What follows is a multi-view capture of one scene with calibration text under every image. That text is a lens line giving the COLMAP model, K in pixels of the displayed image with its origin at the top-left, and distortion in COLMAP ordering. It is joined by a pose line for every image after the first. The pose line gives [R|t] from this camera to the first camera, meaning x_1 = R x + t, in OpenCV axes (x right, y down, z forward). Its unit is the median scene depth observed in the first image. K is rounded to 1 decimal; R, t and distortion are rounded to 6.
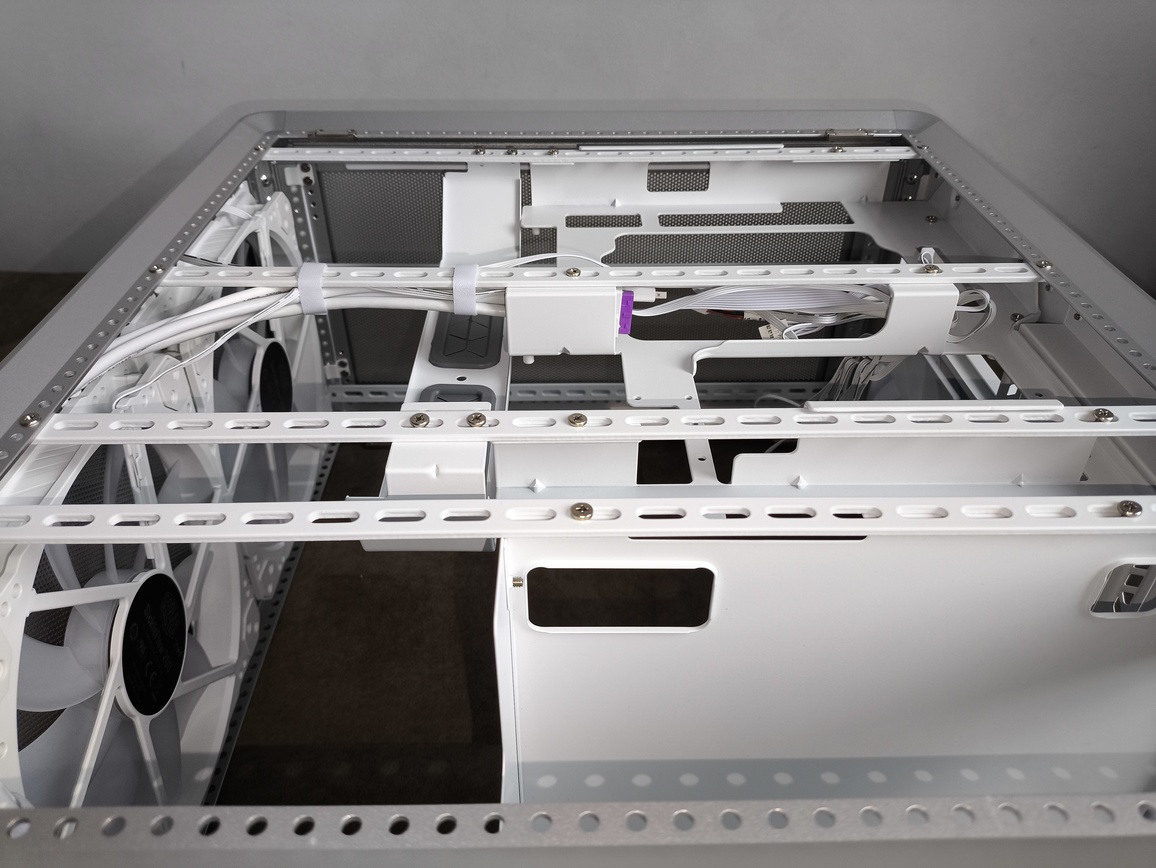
lens RADIAL K [[877.9, 0, 576.8], [0, 877.9, 430.9], [0, 0, 1]] dist [0.042637, -0.054392]
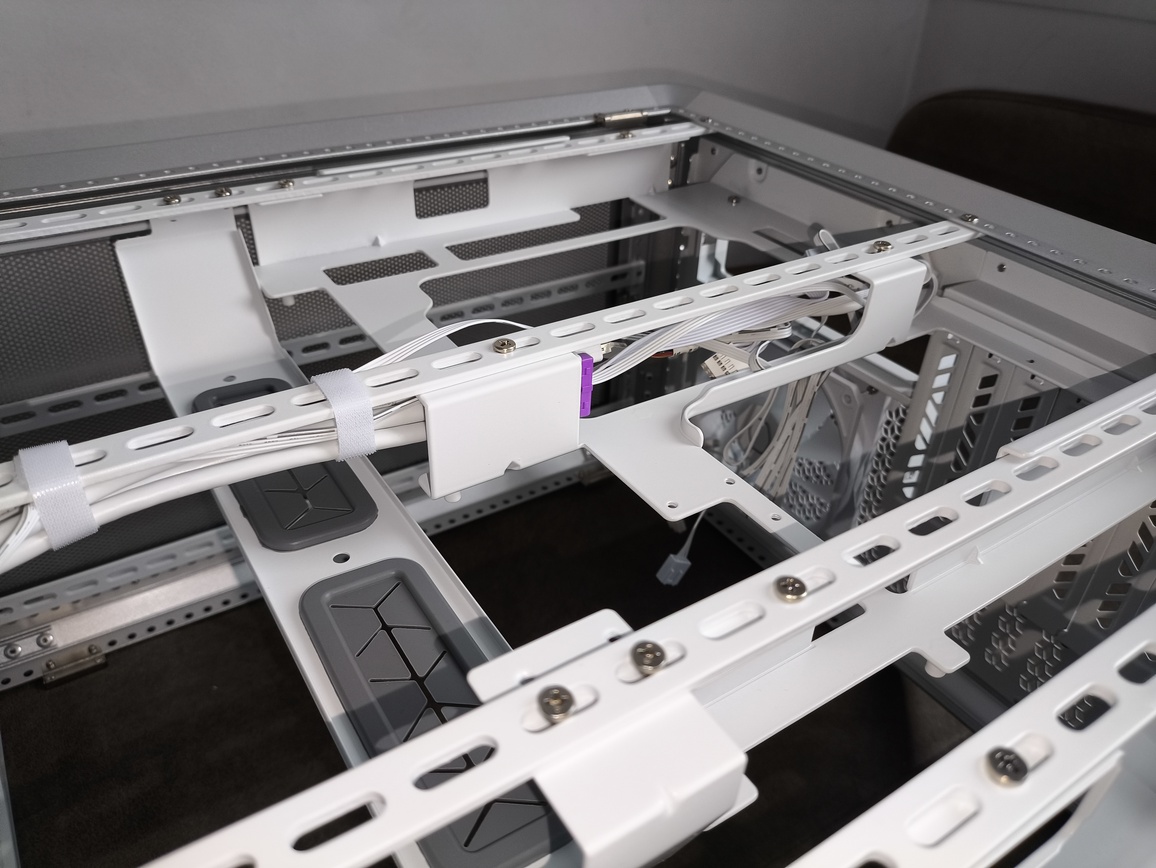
lens RADIAL K [[877.7, 0, 613.8], [0, 877.7, 426.6], [0, 0, 1]] dist [0.128506, -0.306535]
pose [[0.841892, -0.268861, 0.467902, -0.183353], [0.281194, 0.958601, 0.044870, -0.094258], [-0.460595, 0.093796, 0.882641, 0.289297]]
